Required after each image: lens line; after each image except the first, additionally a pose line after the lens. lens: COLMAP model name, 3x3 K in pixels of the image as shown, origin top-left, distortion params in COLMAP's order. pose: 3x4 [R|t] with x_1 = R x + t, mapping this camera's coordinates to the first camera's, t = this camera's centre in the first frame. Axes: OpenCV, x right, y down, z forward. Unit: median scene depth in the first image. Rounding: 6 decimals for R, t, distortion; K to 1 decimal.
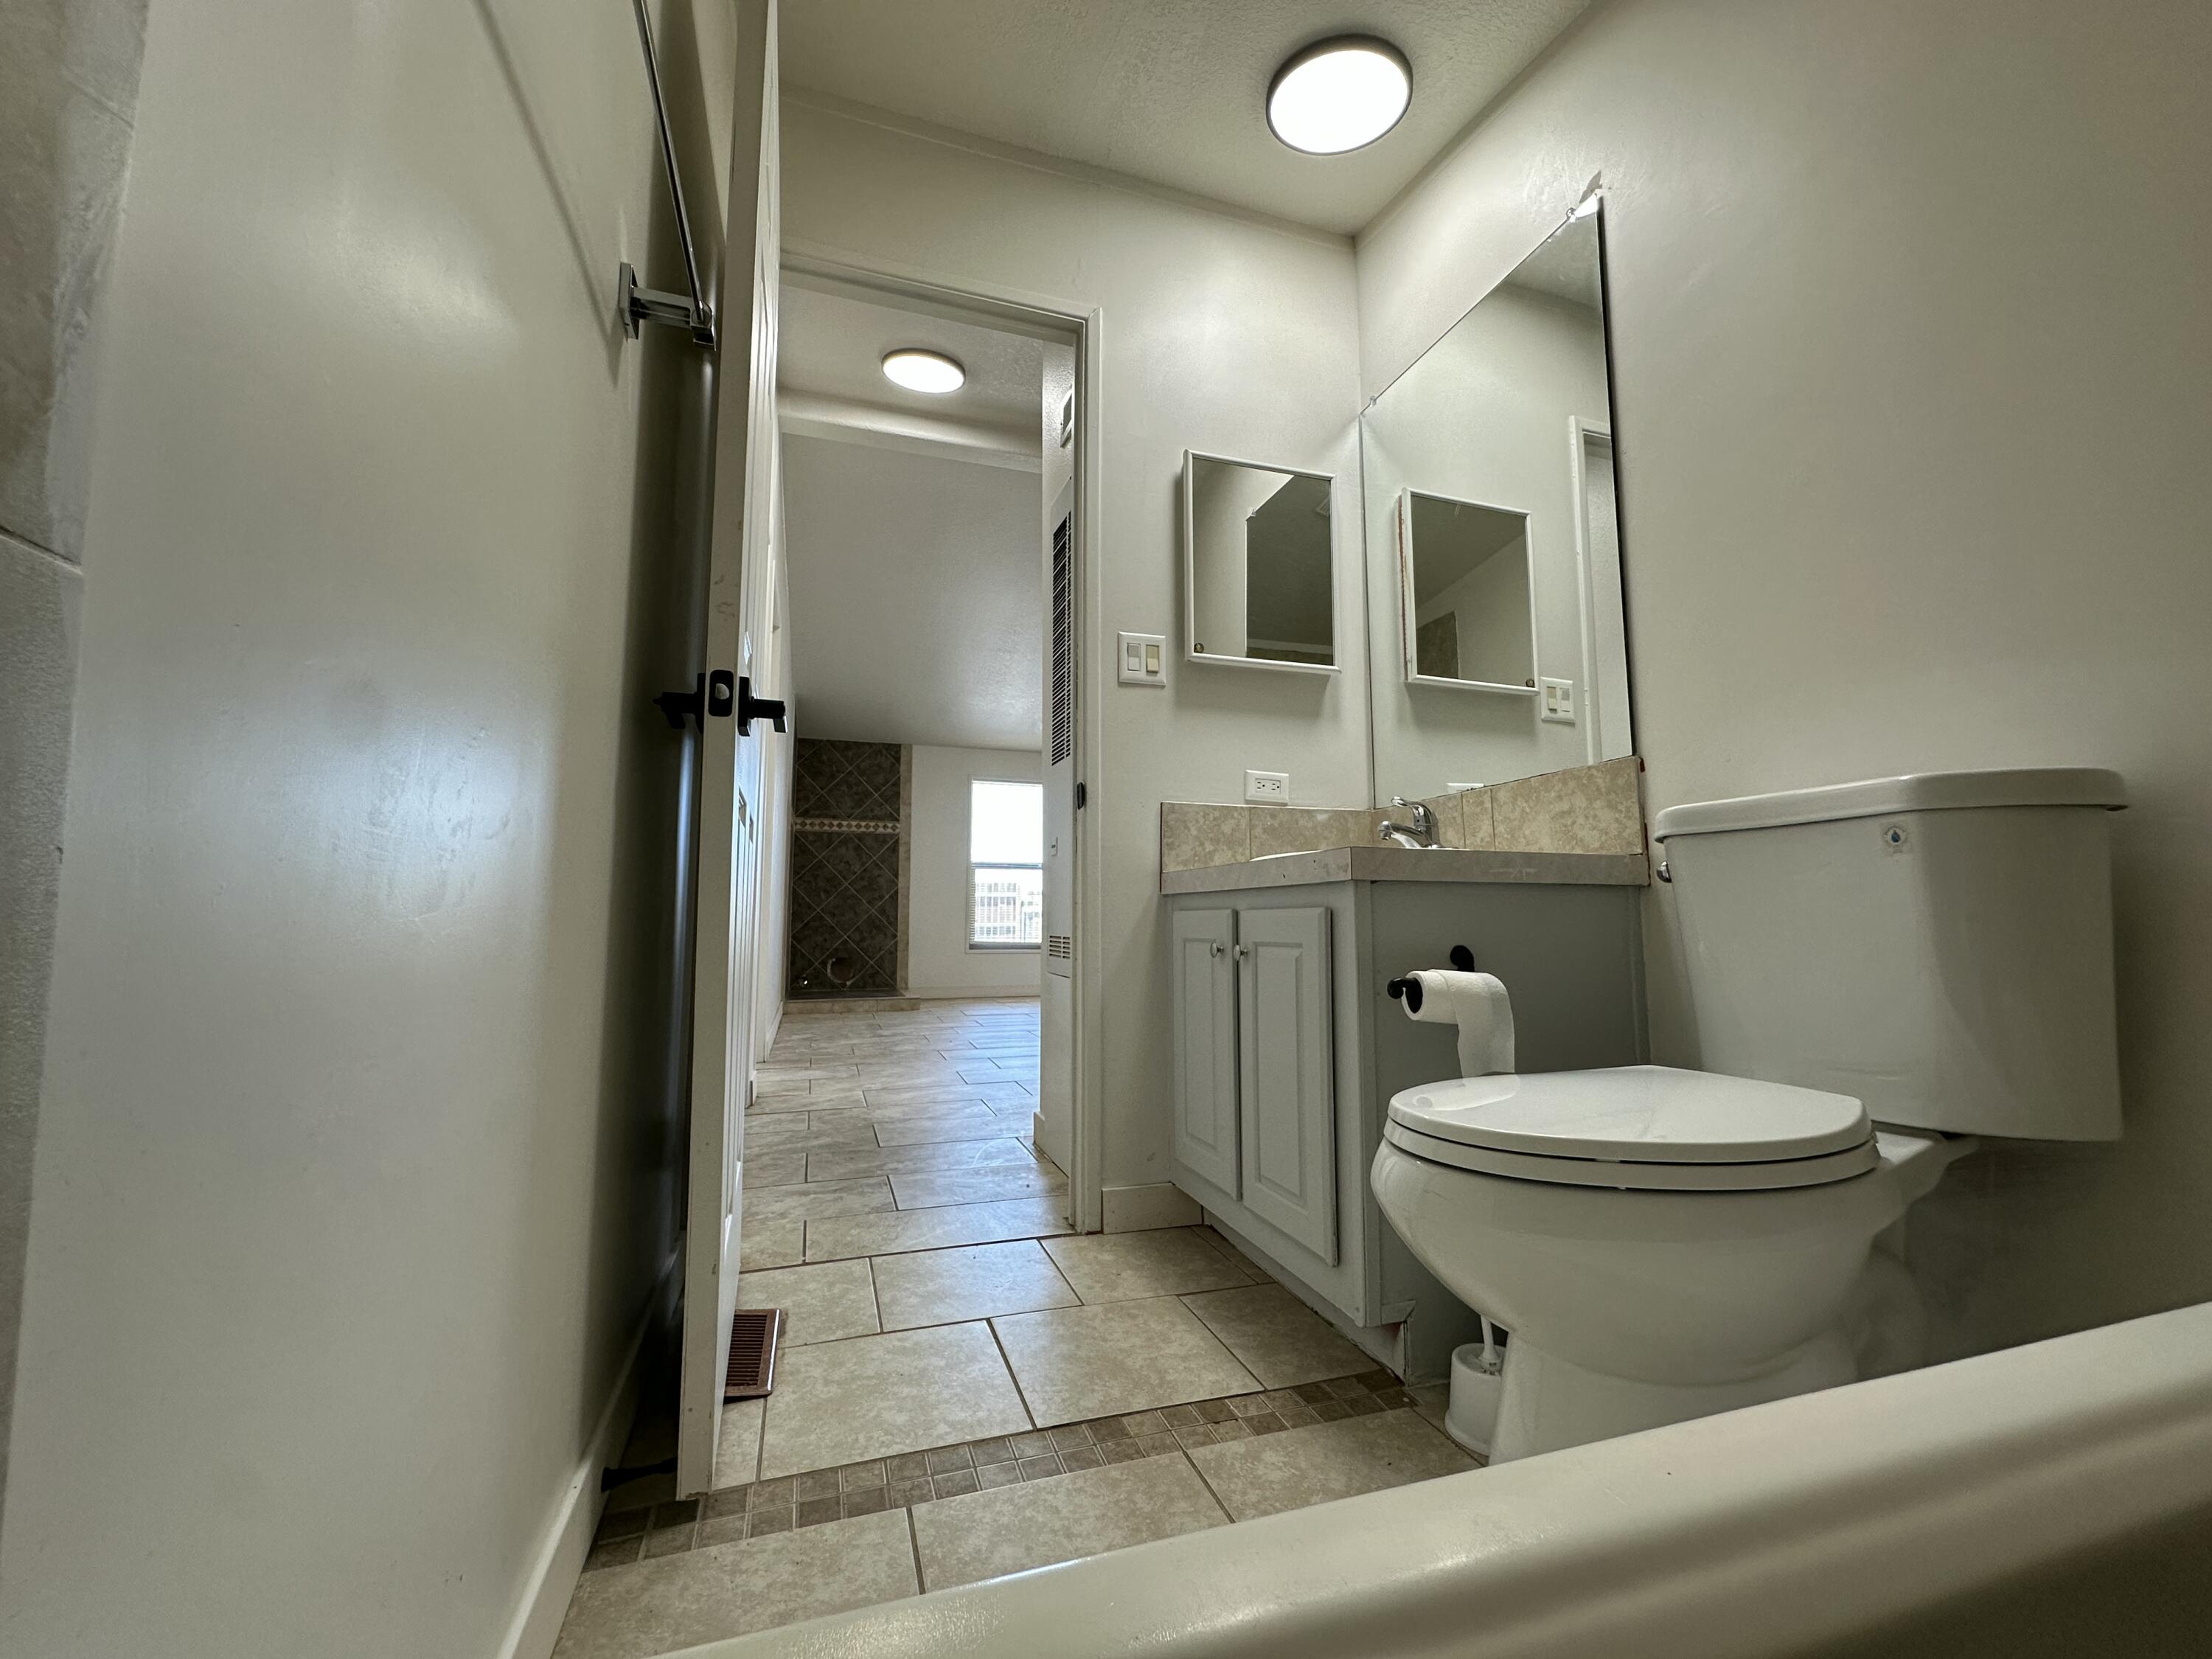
lens RADIAL K [[880.8, 0, 1106.0], [0, 880.8, 829.5], [0, 0, 1]] dist [-0.000997, -0.000091]
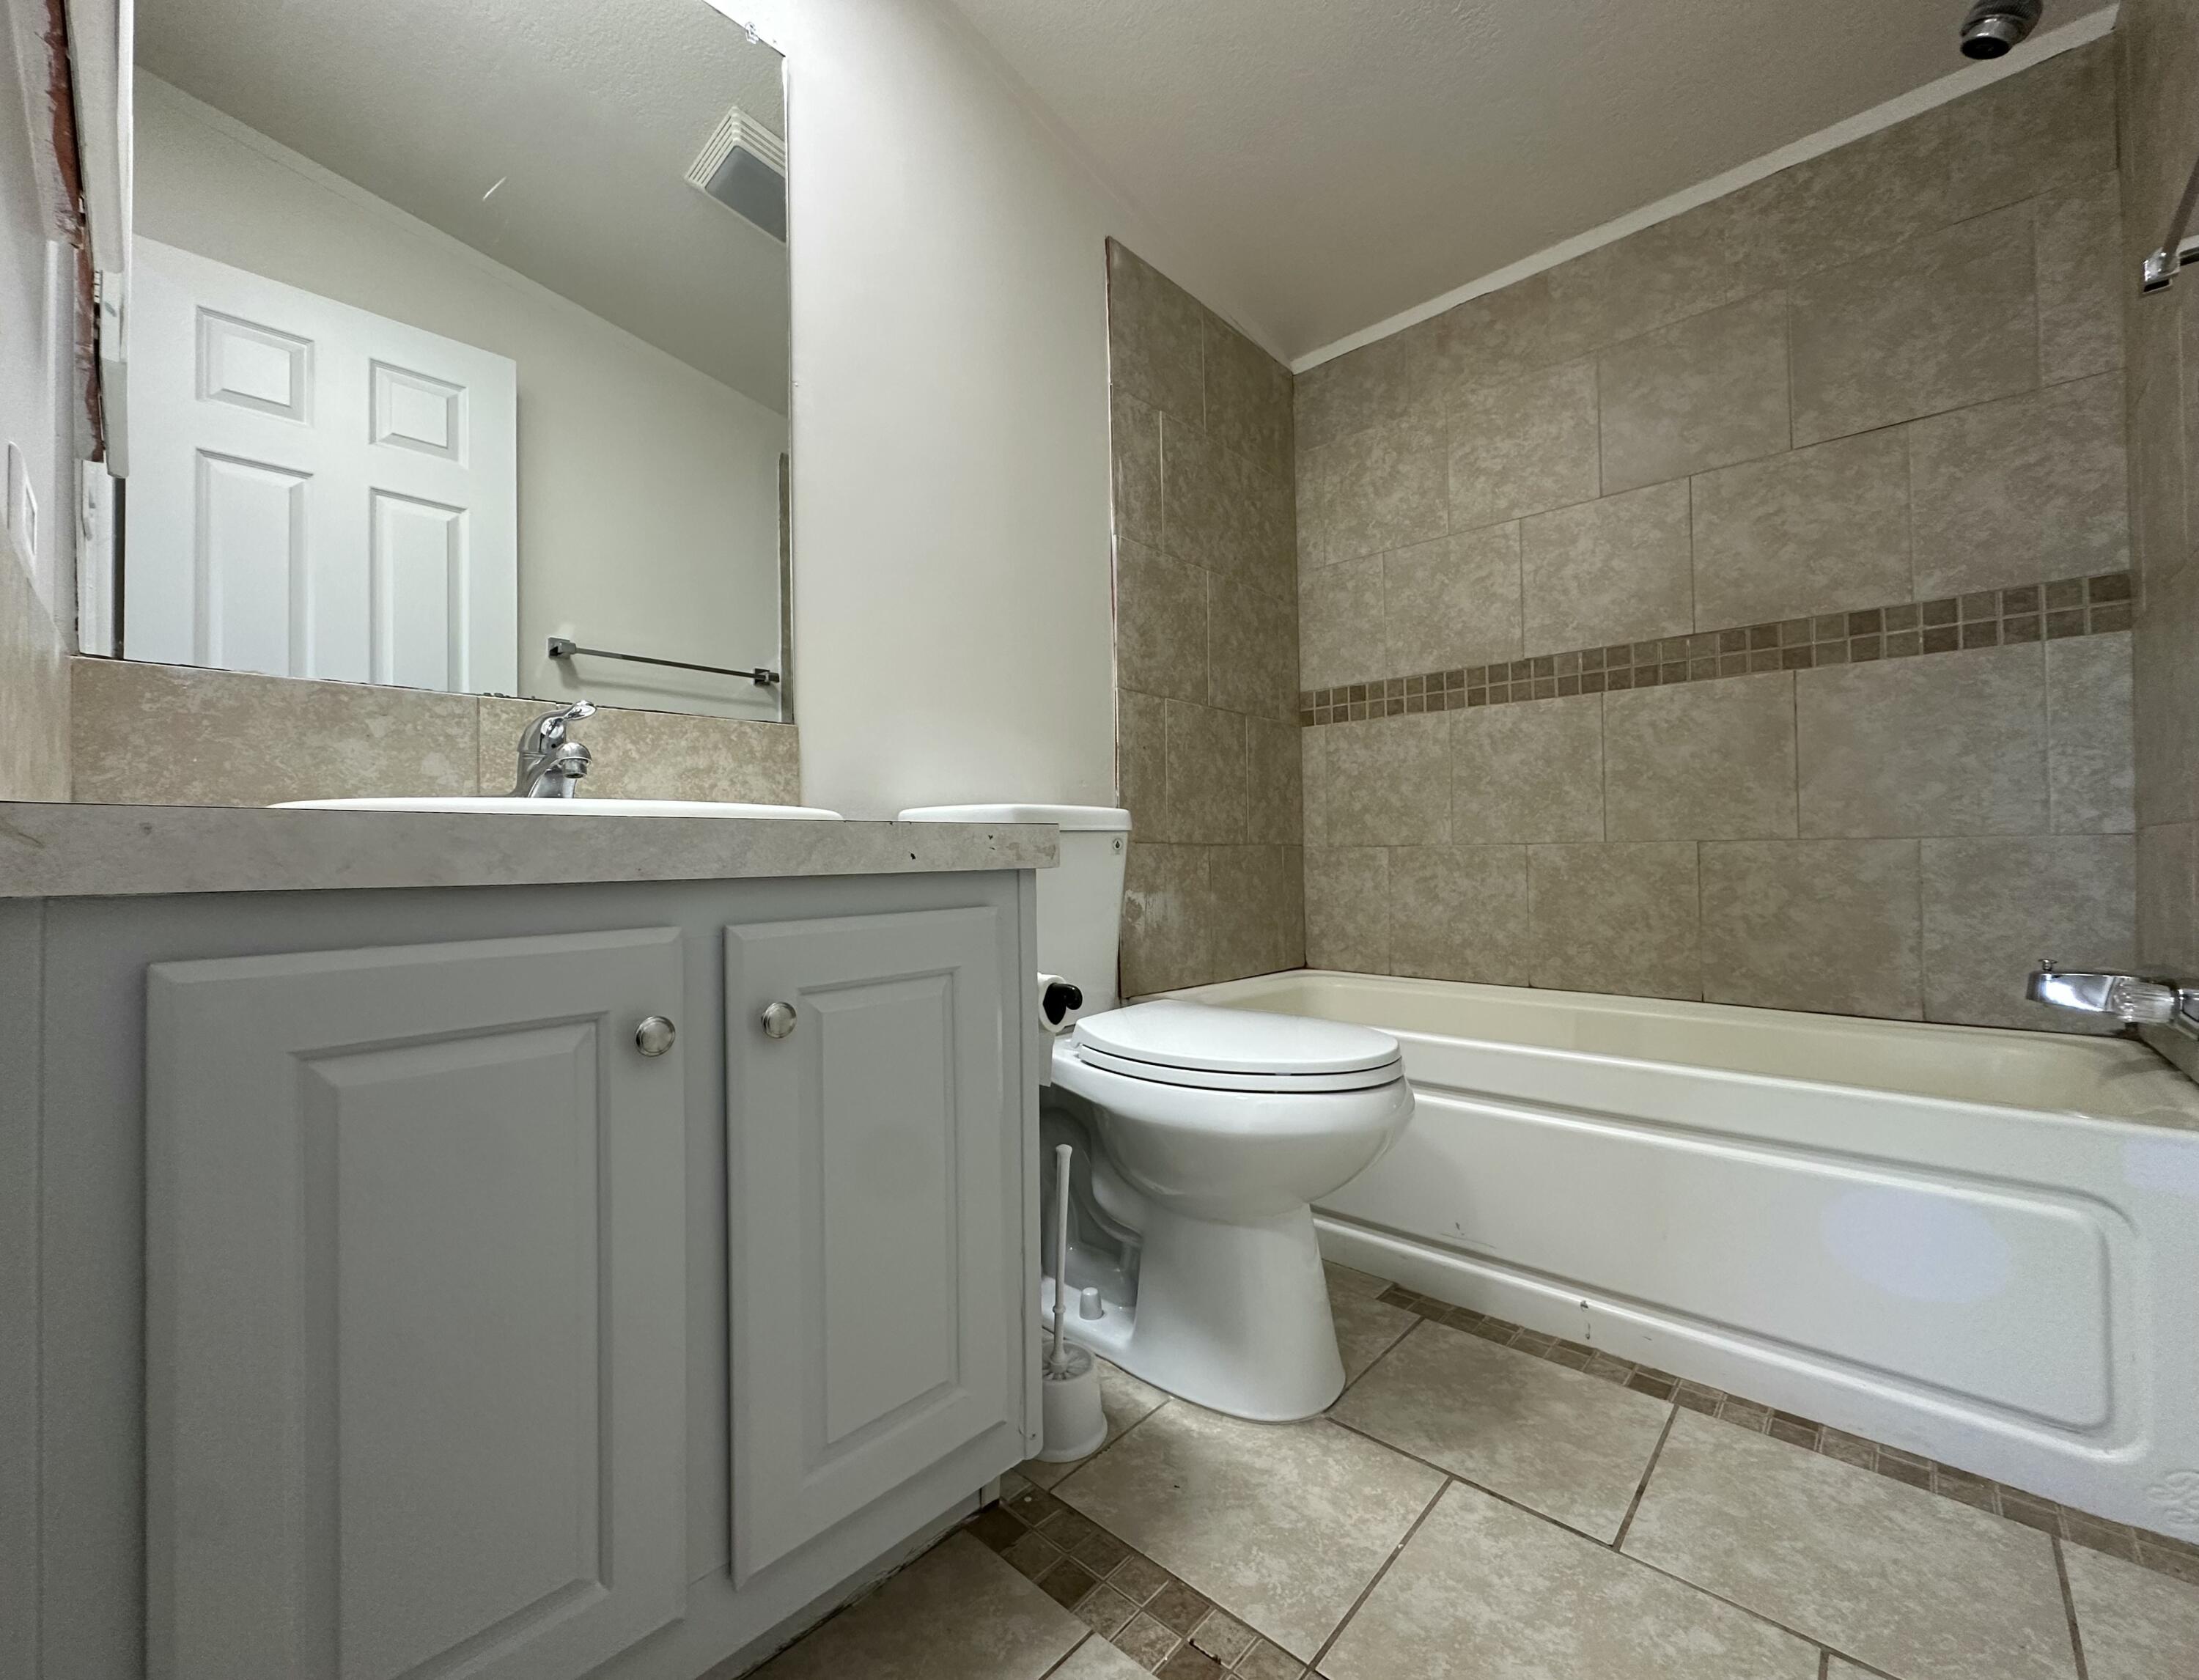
lens RADIAL K [[880.2, 0, 1099.5], [0, 880.2, 840.0], [0, 0, 1]] dist [0.000200, 0.000066]
pose [[-0.478602, 0.017705, 0.877853, -0.386488], [-0.078413, 0.994940, -0.062816, 0.075220], [-0.874524, -0.098899, -0.474792, 1.274993]]
